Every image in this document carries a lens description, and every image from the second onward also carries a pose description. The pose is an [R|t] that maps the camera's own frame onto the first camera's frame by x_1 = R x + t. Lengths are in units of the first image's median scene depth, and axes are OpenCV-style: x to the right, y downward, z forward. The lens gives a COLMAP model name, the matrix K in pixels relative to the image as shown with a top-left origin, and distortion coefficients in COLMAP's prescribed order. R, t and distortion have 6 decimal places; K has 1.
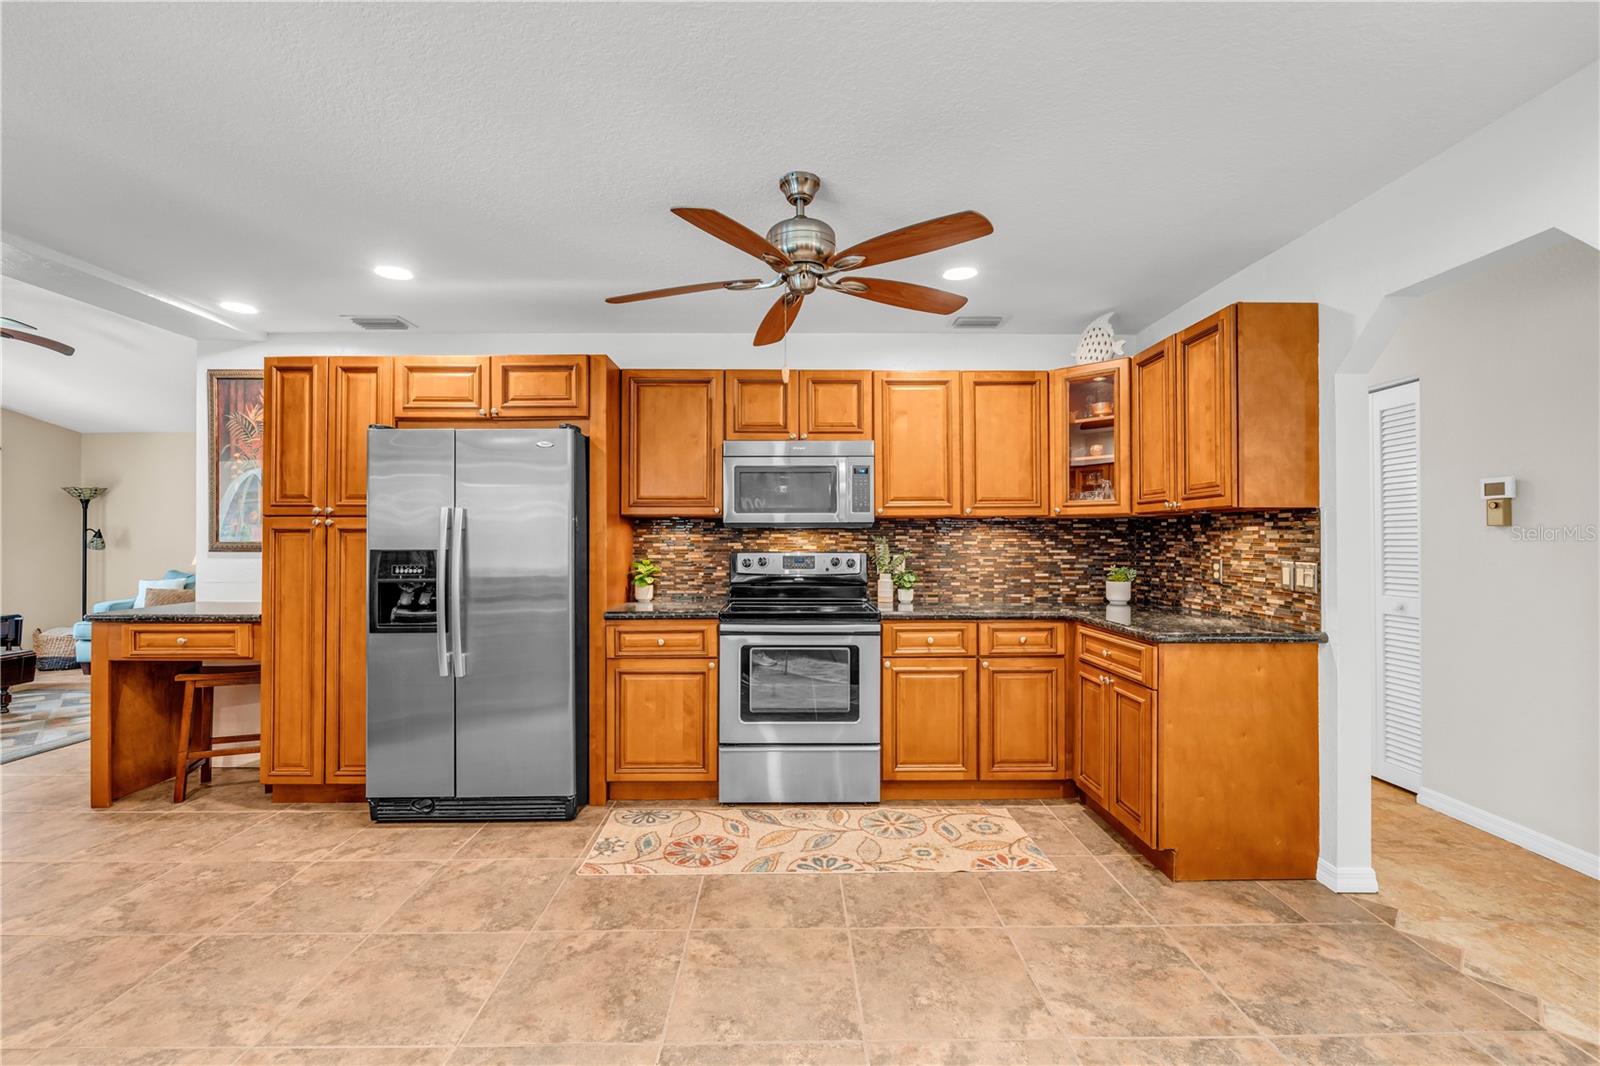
lens RADIAL K [[701.2, 0, 797.4], [0, 701.2, 532.7], [0, 0, 1]] dist [-0.002239, 0.000179]
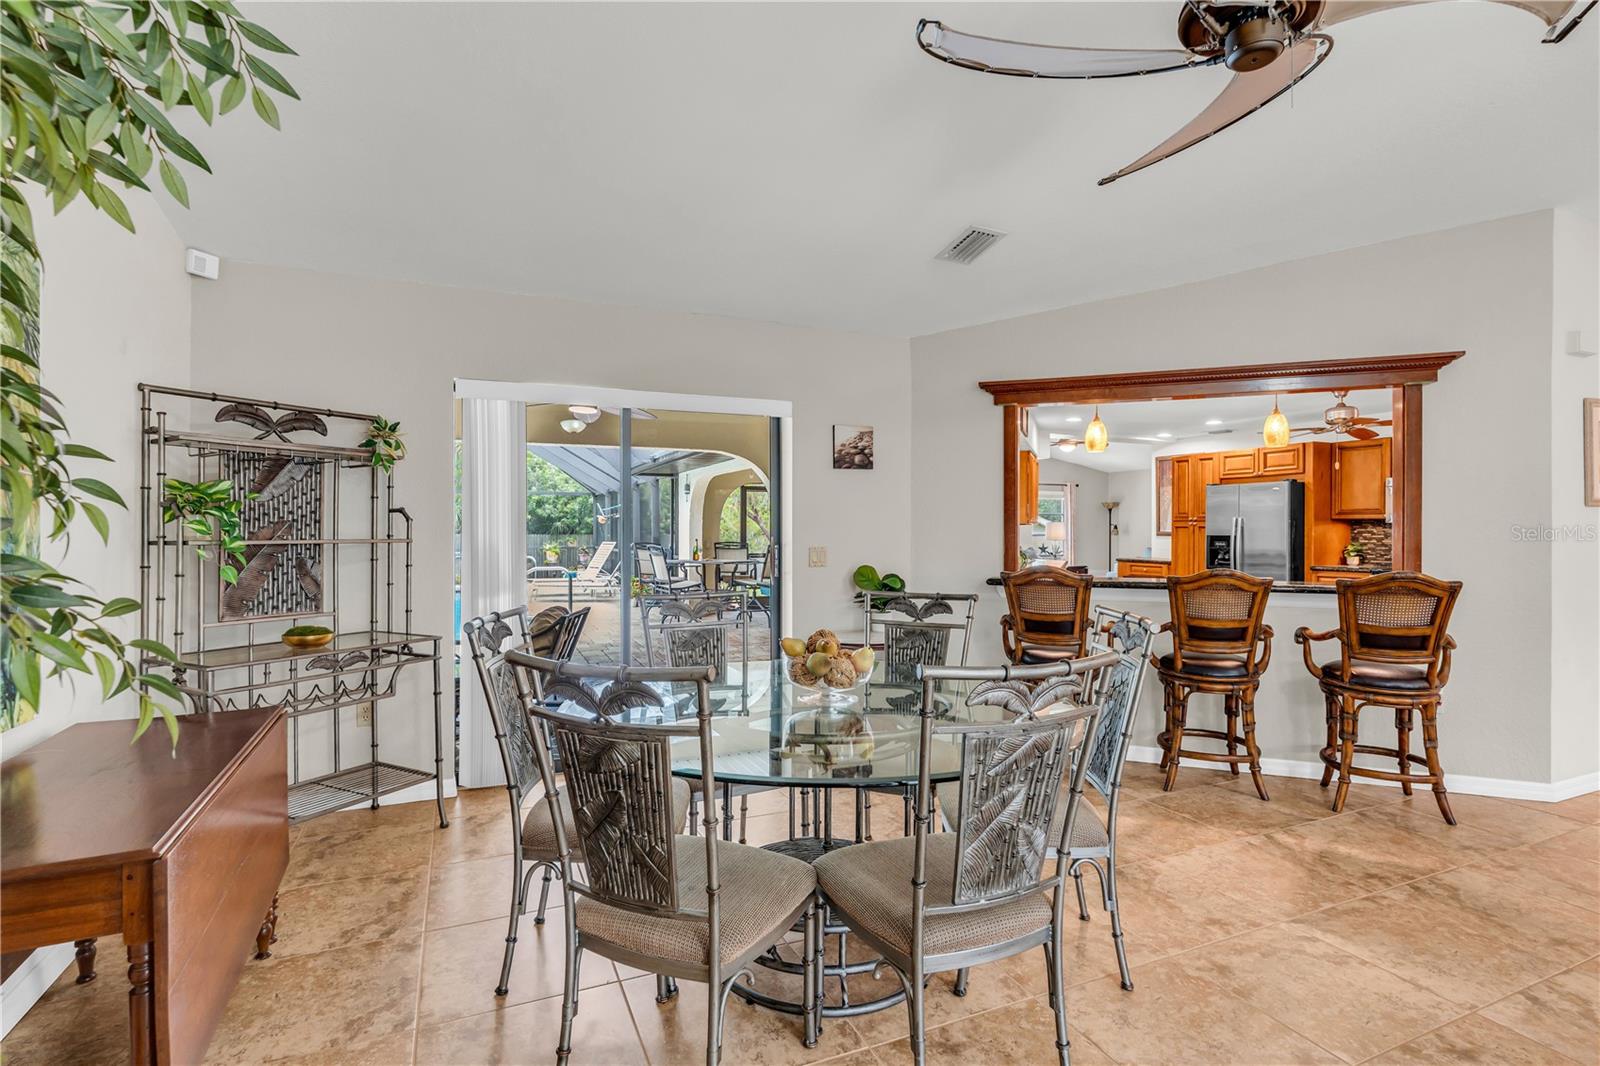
lens RADIAL K [[701.2, 0, 793.5], [0, 701.2, 528.4], [0, 0, 1]] dist [-0.002239, 0.000179]
pose [[0.351931, 0.001401, -0.936025, 1.106195], [0.006080, 0.999974, 0.003783, -0.016849], [0.936006, -0.007022, 0.351914, -1.142621]]
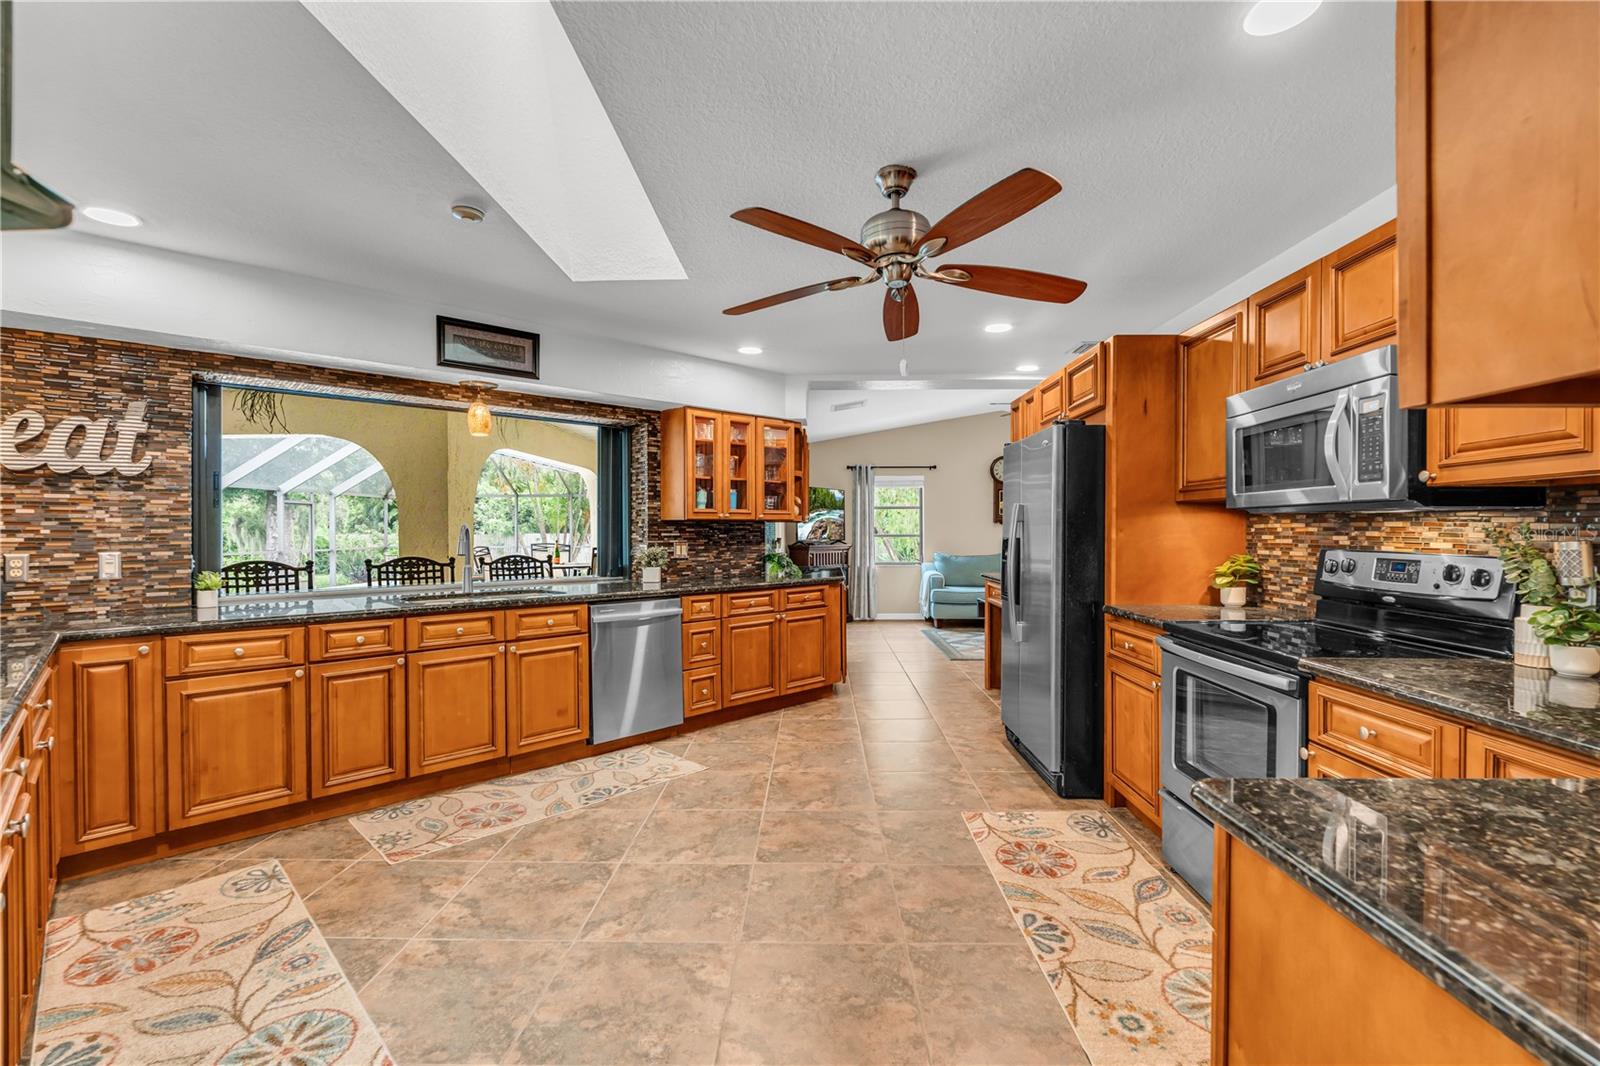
lens RADIAL K [[701.2, 0, 807.8], [0, 701.2, 531.8], [0, 0, 1]] dist [-0.002239, 0.000179]
pose [[-0.023236, 0.004355, -0.999721, 0.677728], [0.010394, 0.999938, 0.004115, 0.003518], [0.999676, -0.010296, -0.023280, 0.597871]]
